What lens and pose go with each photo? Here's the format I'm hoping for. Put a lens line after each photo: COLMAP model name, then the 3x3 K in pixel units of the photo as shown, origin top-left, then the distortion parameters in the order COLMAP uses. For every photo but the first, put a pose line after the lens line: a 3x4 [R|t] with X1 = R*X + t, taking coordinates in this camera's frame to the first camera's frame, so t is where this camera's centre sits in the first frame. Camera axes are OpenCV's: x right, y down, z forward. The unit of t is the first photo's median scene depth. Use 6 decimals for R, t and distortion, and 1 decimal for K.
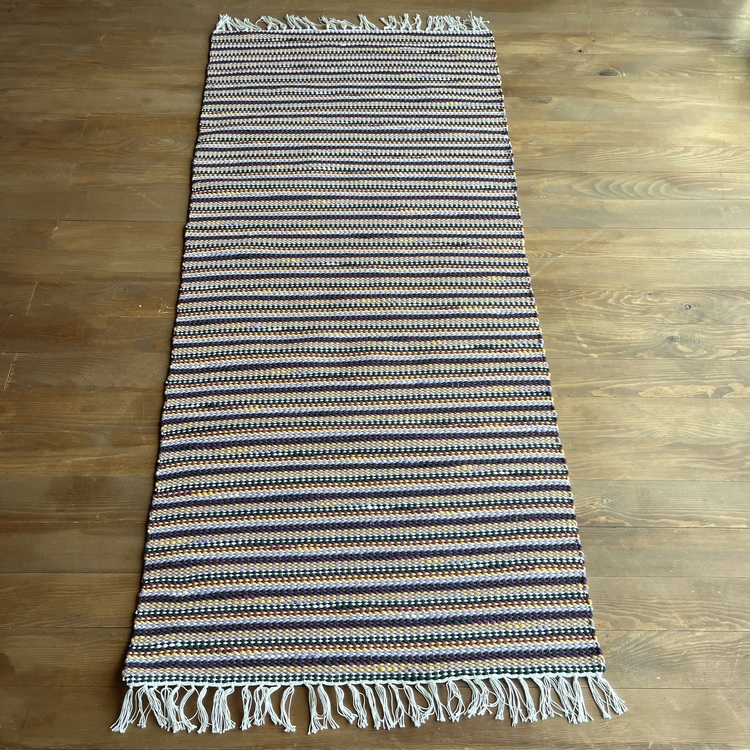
lens RADIAL K [[798.2, 0, 361.6], [0, 798.2, 355.1], [0, 0, 1]] dist [0.014973, -0.024816]
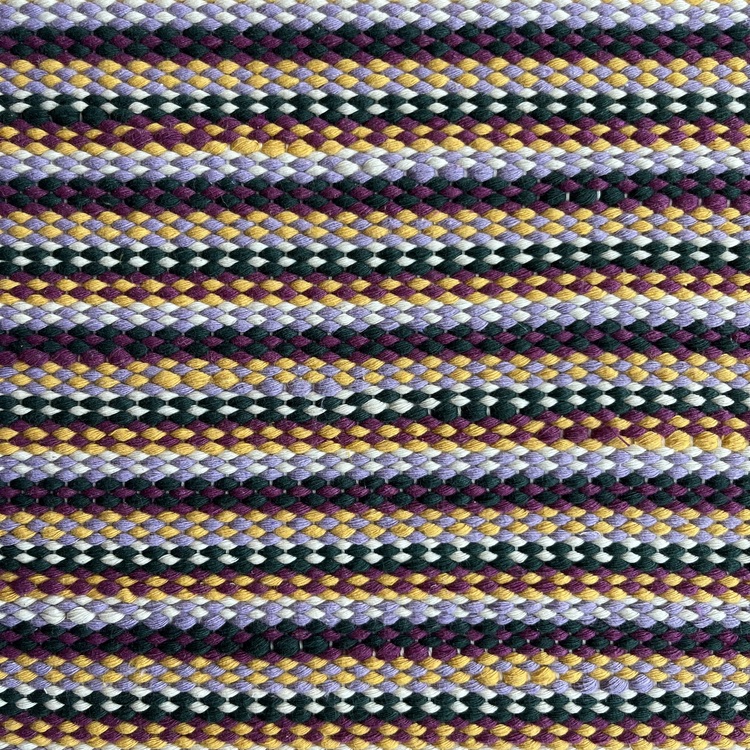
lens RADIAL K [[798.2, 0, 361.6], [0, 798.2, 355.1], [0, 0, 1]] dist [0.014973, -0.024816]
pose [[0.998917, 0.046481, 0.002292, 0.141170], [-0.039479, 0.820292, 0.570580, 0.128735], [0.024641, -0.570052, 0.821239, 0.849769]]
